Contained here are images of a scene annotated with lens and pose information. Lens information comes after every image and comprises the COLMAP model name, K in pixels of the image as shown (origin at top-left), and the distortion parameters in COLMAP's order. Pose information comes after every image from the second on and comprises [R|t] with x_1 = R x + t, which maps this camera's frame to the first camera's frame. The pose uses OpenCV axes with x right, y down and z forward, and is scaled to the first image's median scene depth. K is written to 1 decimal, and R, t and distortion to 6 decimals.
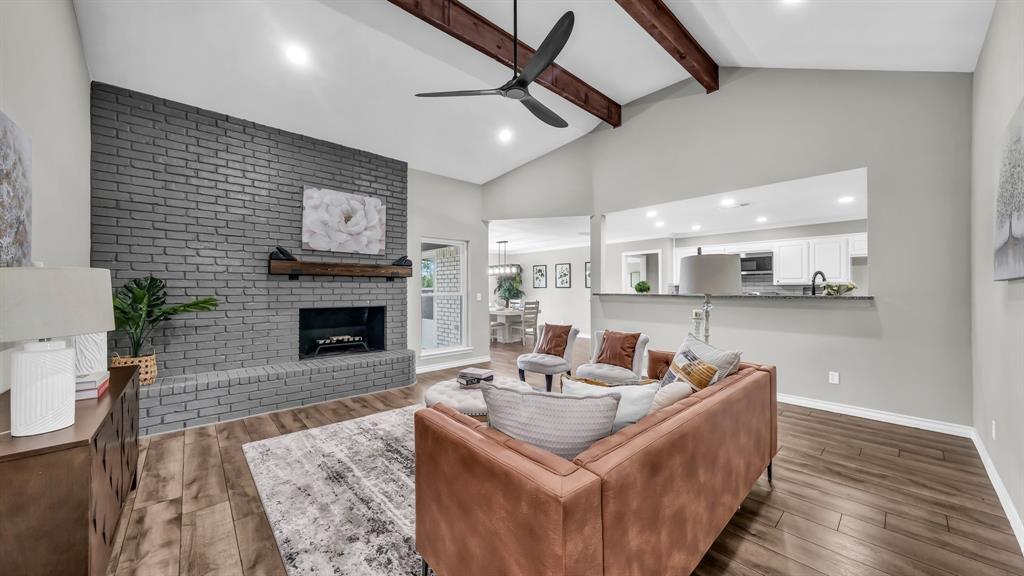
lens RADIAL K [[362.9, 0, 519.1], [0, 362.9, 288.4], [0, 0, 1]] dist [0.000162, 0.000111]
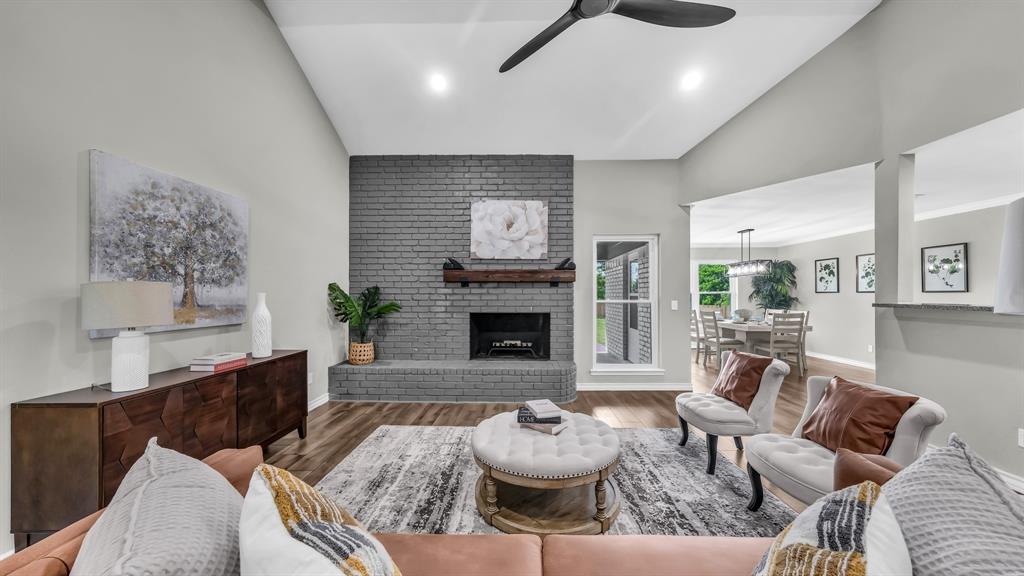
lens RADIAL K [[360.3, 0, 511.7], [0, 360.3, 293.3], [0, 0, 1]] dist [0.000161, 0.000132]
pose [[0.712356, -0.002289, -0.701815, 0.236298], [0.001640, 0.999997, -0.001597, -0.001152], [0.701817, -0.000013, 0.712357, 0.283651]]
